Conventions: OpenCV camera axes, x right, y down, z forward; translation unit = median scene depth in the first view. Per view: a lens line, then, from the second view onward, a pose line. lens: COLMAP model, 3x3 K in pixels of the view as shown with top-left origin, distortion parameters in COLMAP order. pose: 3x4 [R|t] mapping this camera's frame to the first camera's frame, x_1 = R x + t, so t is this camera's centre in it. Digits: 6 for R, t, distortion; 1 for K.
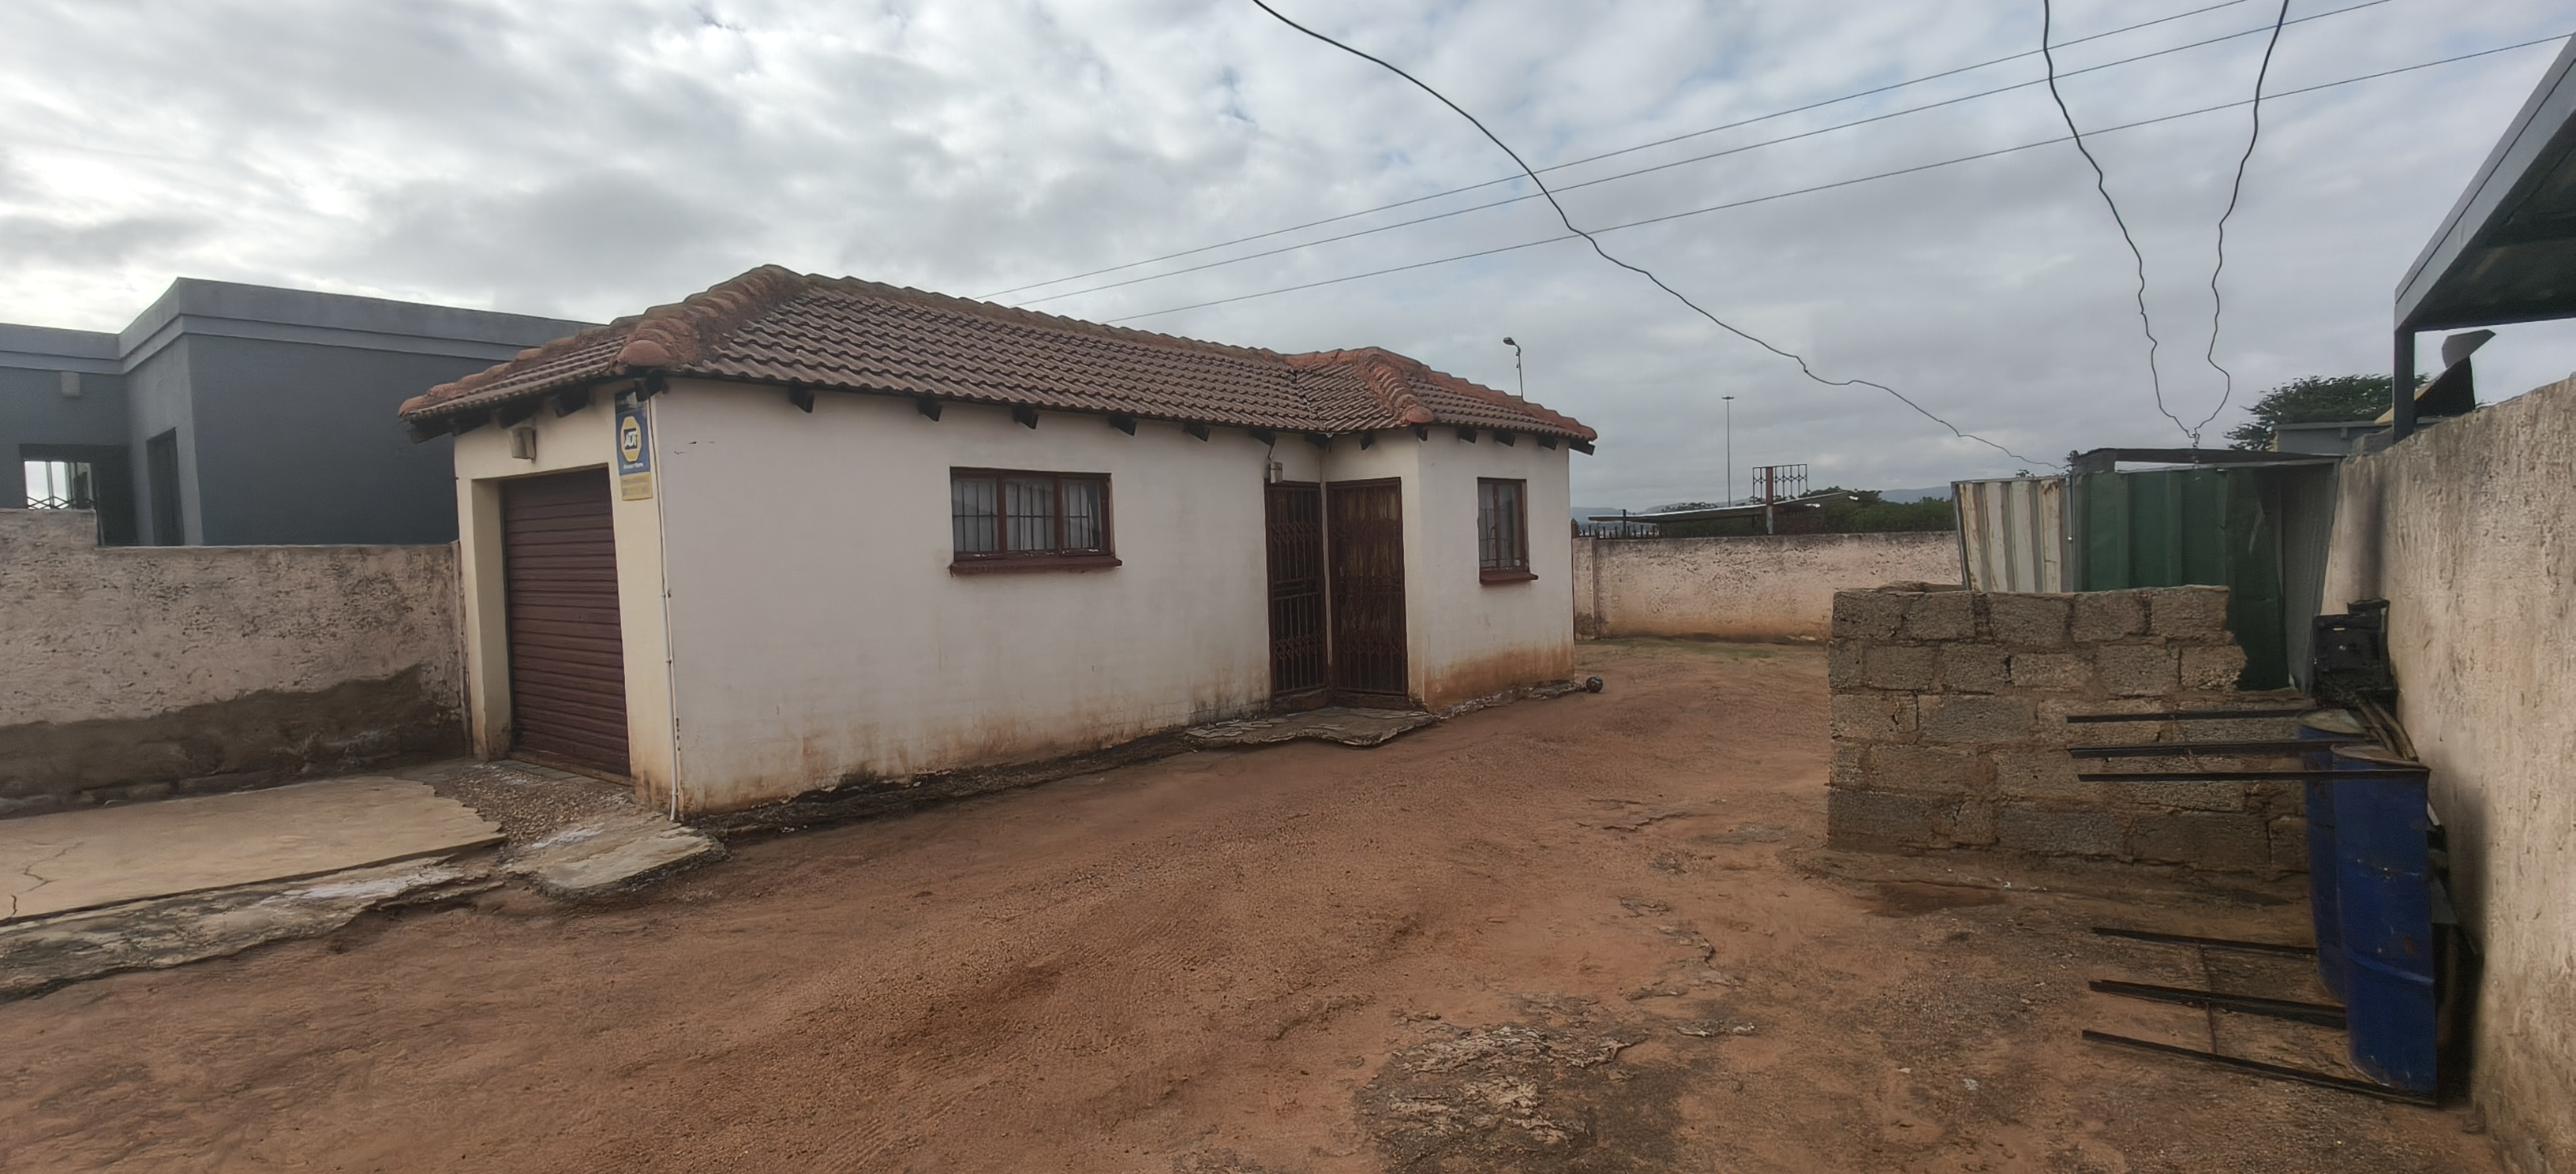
lens RADIAL K [[1151.6, 0, 1274.2], [0, 1151.6, 582.5], [0, 0, 1]] dist [-0.004192, 0.000593]
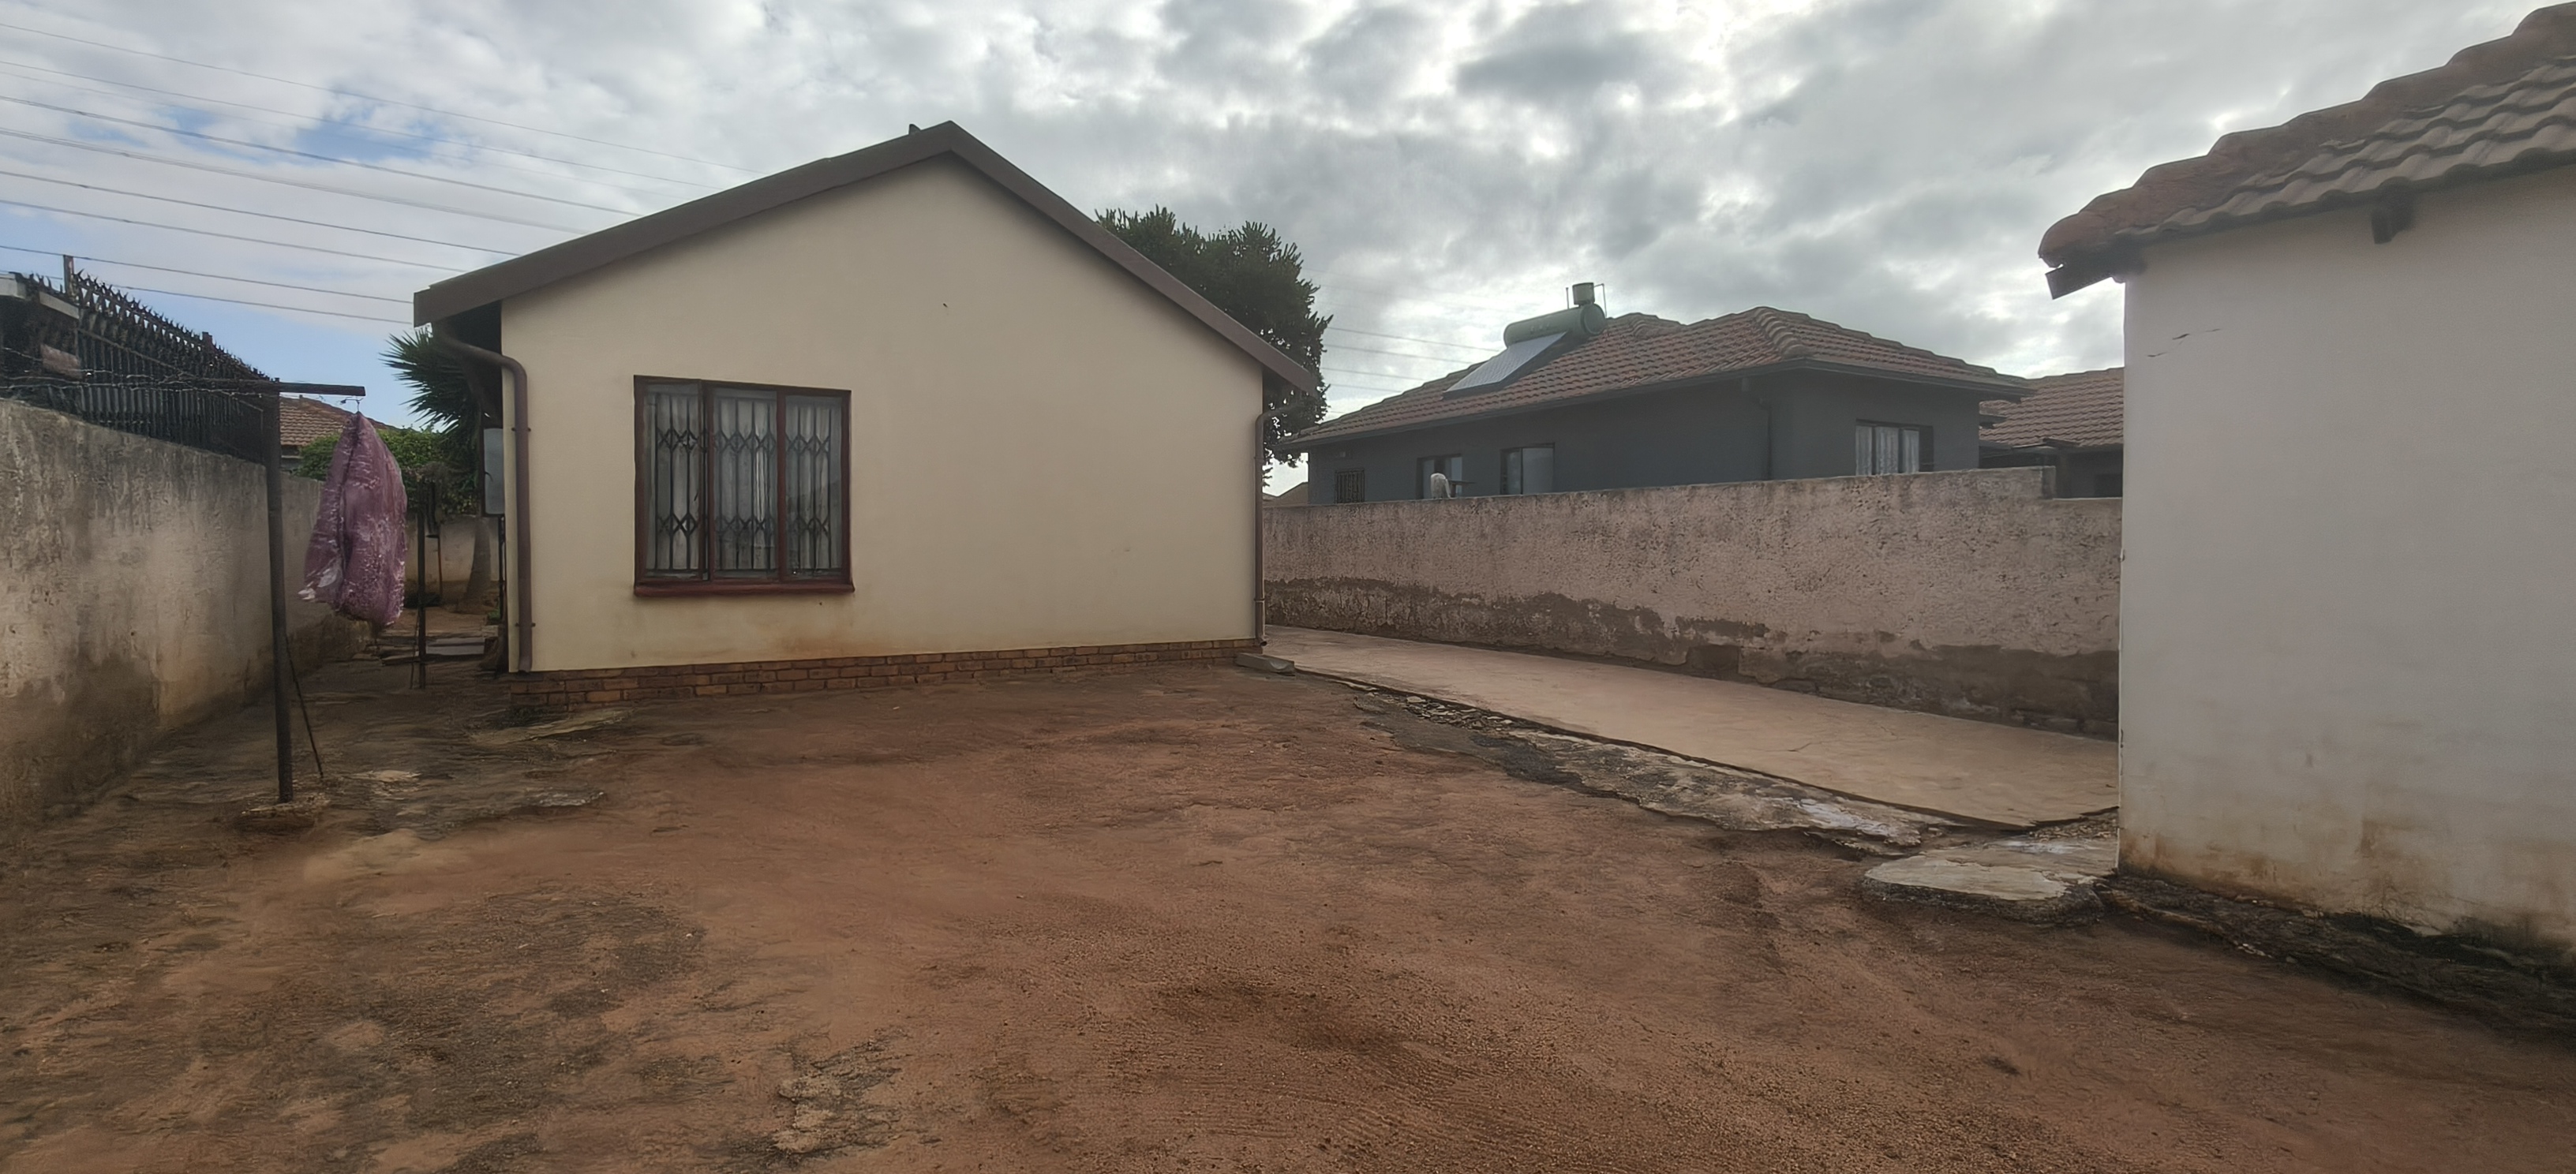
lens RADIAL K [[1151.6, 0, 1275.2], [0, 1151.6, 600.1], [0, 0, 1]] dist [-0.004192, 0.000593]
pose [[-0.317760, 0.071453, -0.945475, 0.391290], [-0.022634, 0.996301, 0.082901, -0.011798], [0.947901, 0.047742, -0.314968, 0.882115]]
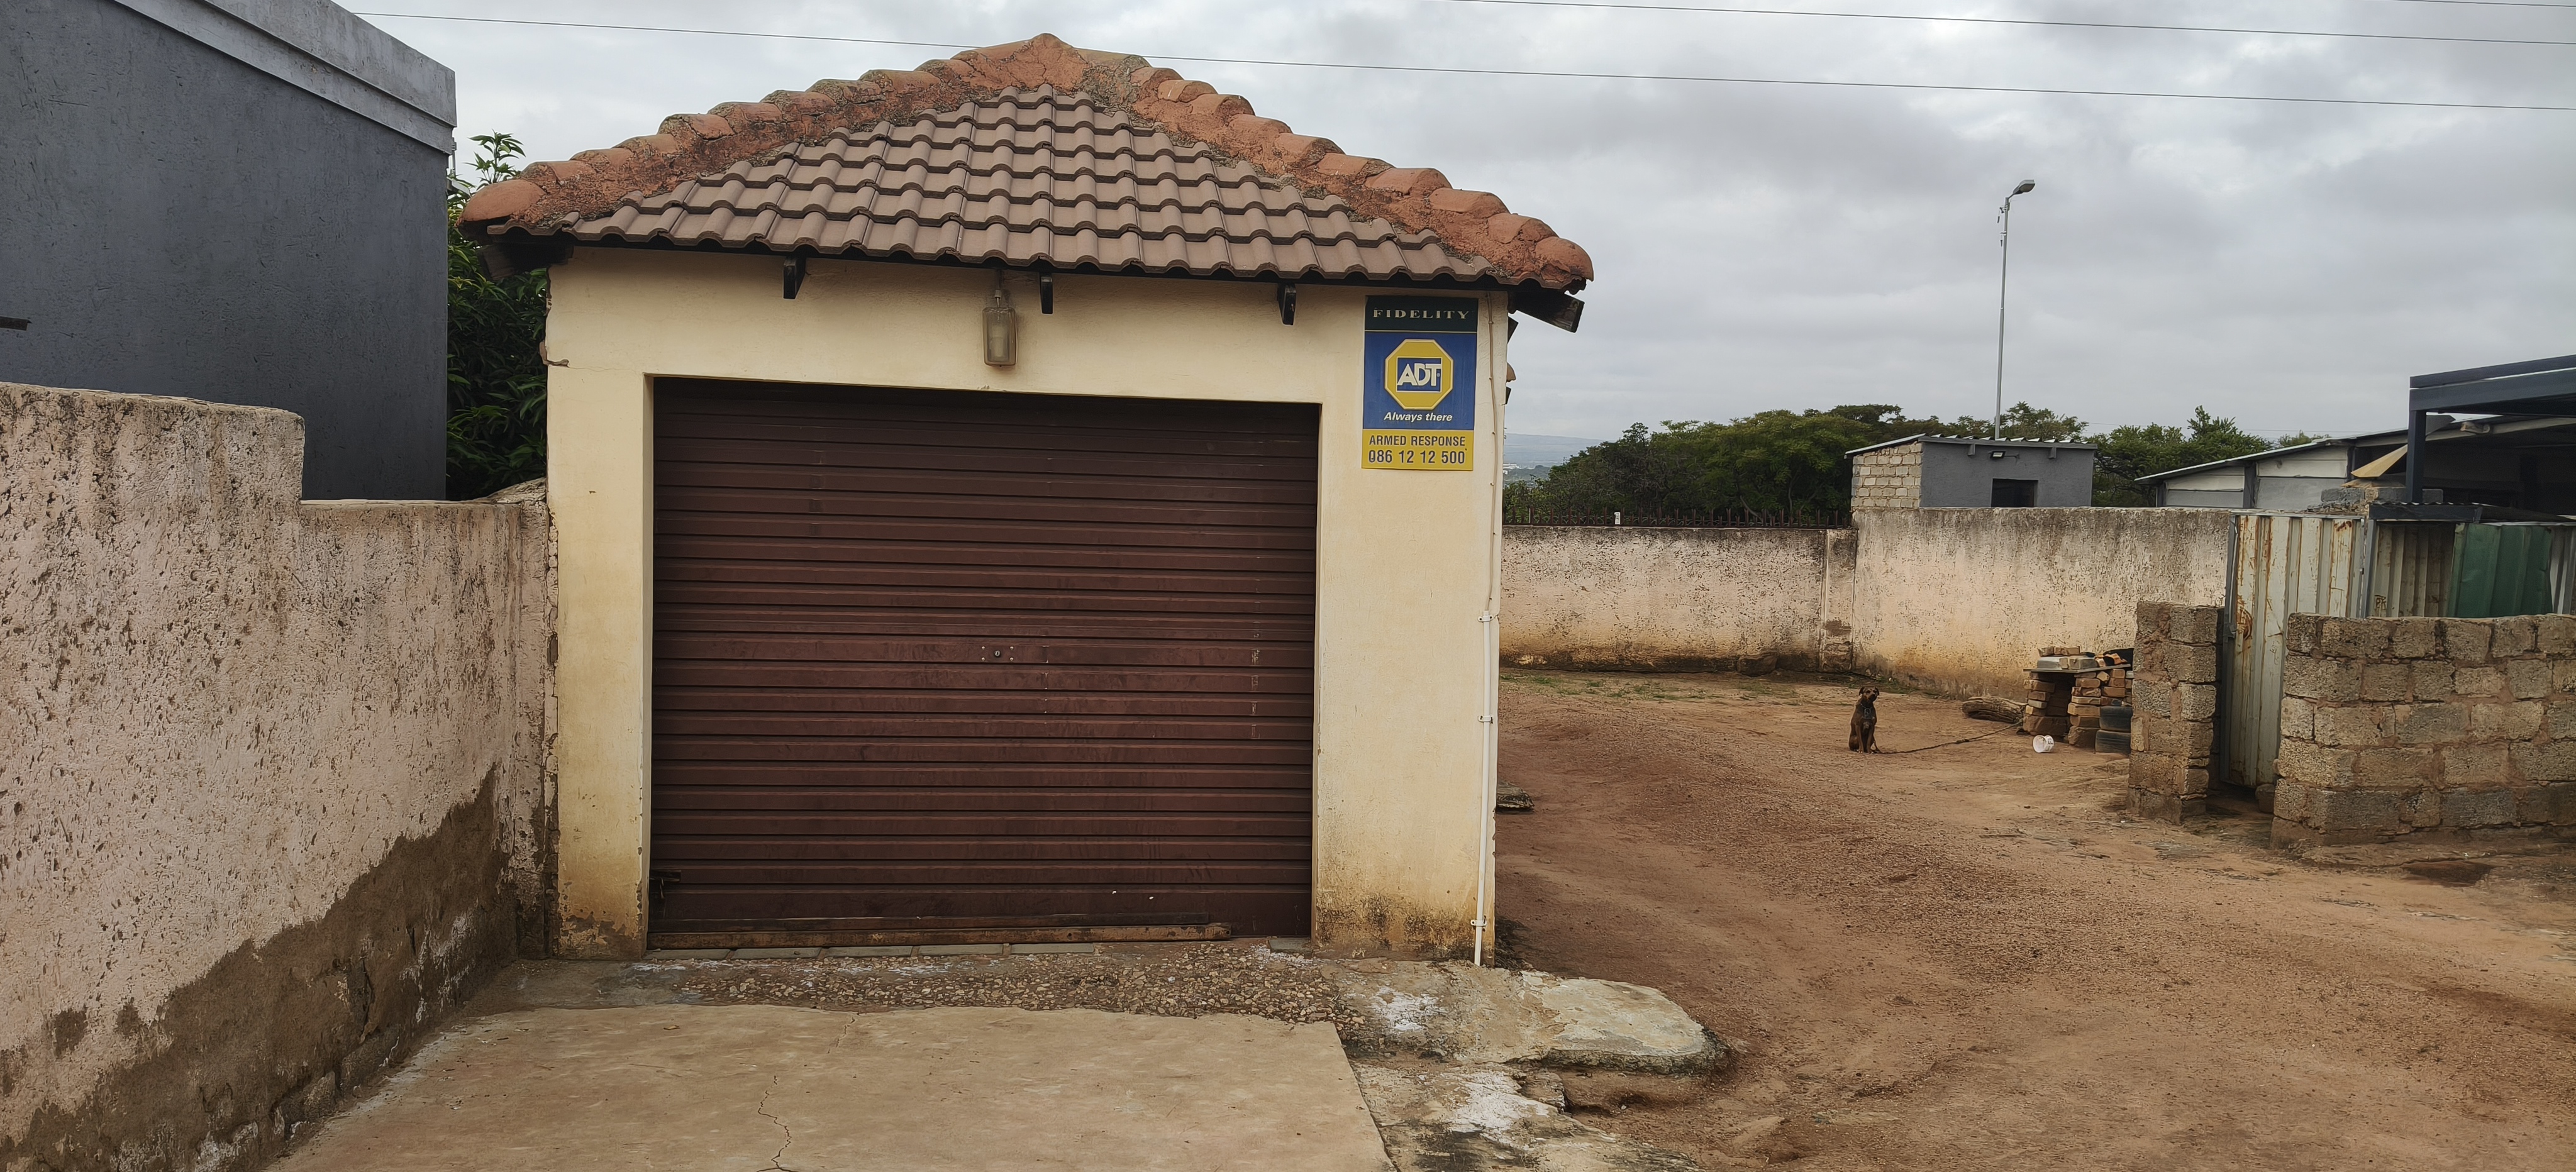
lens RADIAL K [[2100.6, 0, 1286.6], [0, 2100.6, 596.5], [0, 0, 1]] dist [0.053428, -0.003341]
pose [[0.683516, 0.000300, 0.729935, -1.795849], [-0.021516, 0.999574, 0.019738, -0.031665], [-0.729618, -0.029196, 0.683231, 0.339335]]
